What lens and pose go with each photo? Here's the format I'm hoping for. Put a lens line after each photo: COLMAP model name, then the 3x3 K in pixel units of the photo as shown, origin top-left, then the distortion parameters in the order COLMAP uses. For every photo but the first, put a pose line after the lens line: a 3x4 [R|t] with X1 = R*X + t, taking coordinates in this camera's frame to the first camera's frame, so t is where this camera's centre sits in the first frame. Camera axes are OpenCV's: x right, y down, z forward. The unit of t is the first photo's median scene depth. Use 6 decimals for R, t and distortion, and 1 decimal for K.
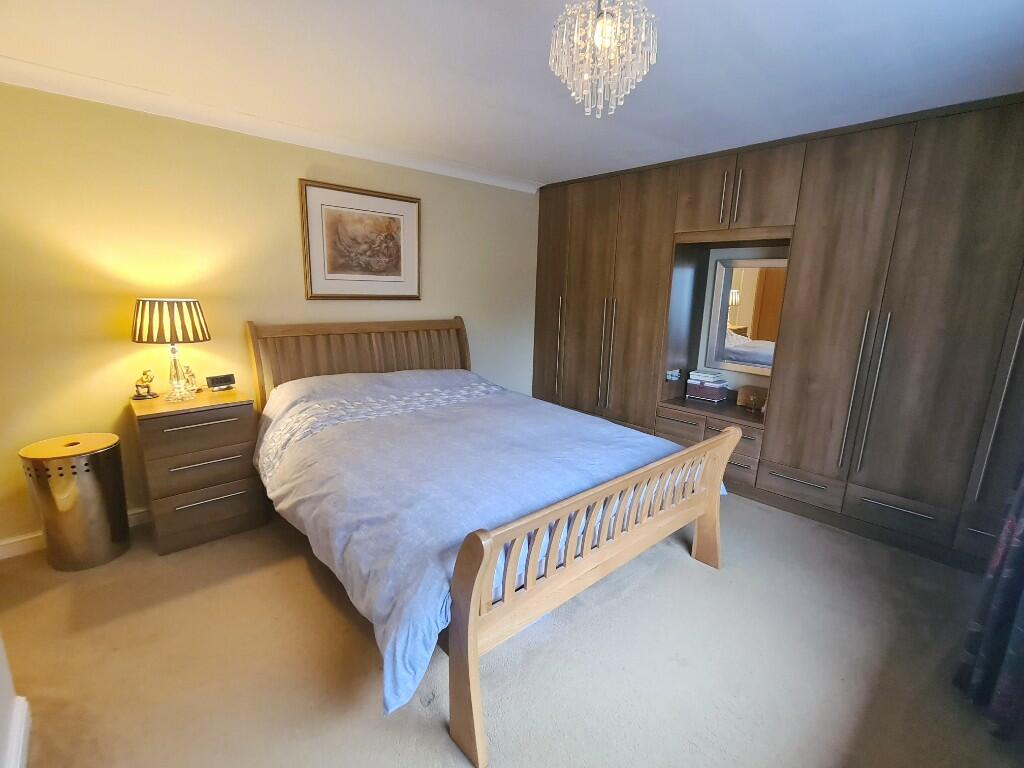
lens RADIAL K [[464.7, 0, 510.3], [0, 464.7, 384.3], [0, 0, 1]] dist [0.000477, 0.000882]
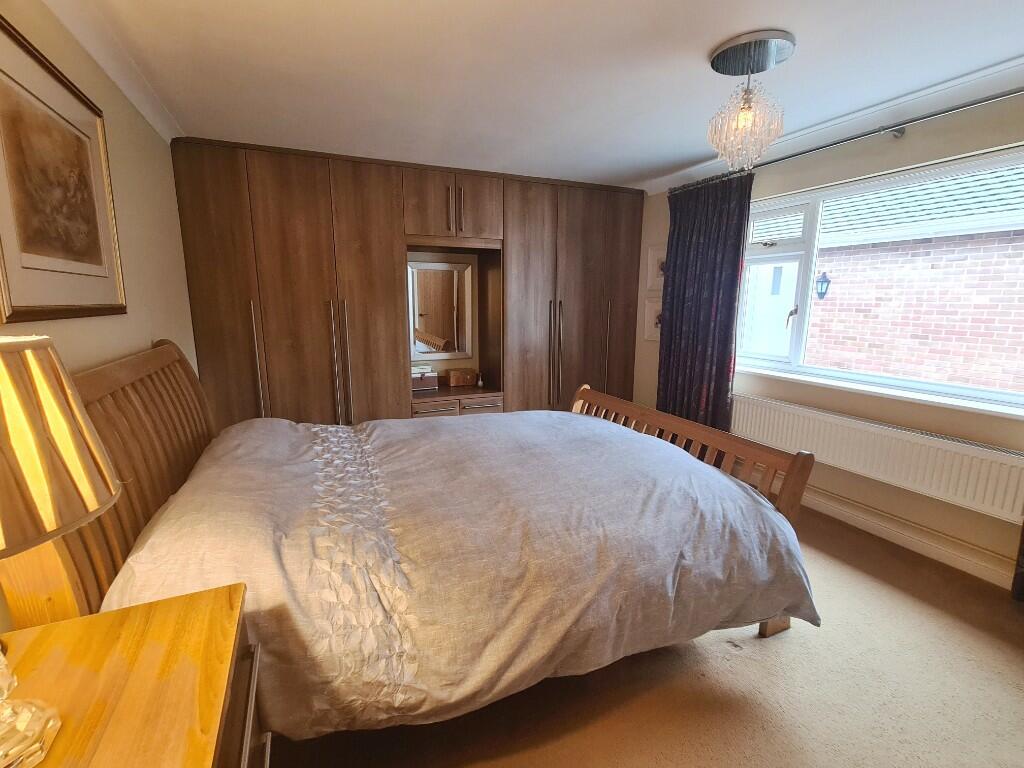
lens RADIAL K [[464.7, 0, 509.1], [0, 464.7, 386.5], [0, 0, 1]] dist [0.000477, 0.000882]
pose [[0.327589, -0.201151, 0.923160, -0.586667], [0.201916, 0.969406, 0.139577, -0.095665], [-0.922993, 0.140677, 0.358182, 0.469436]]
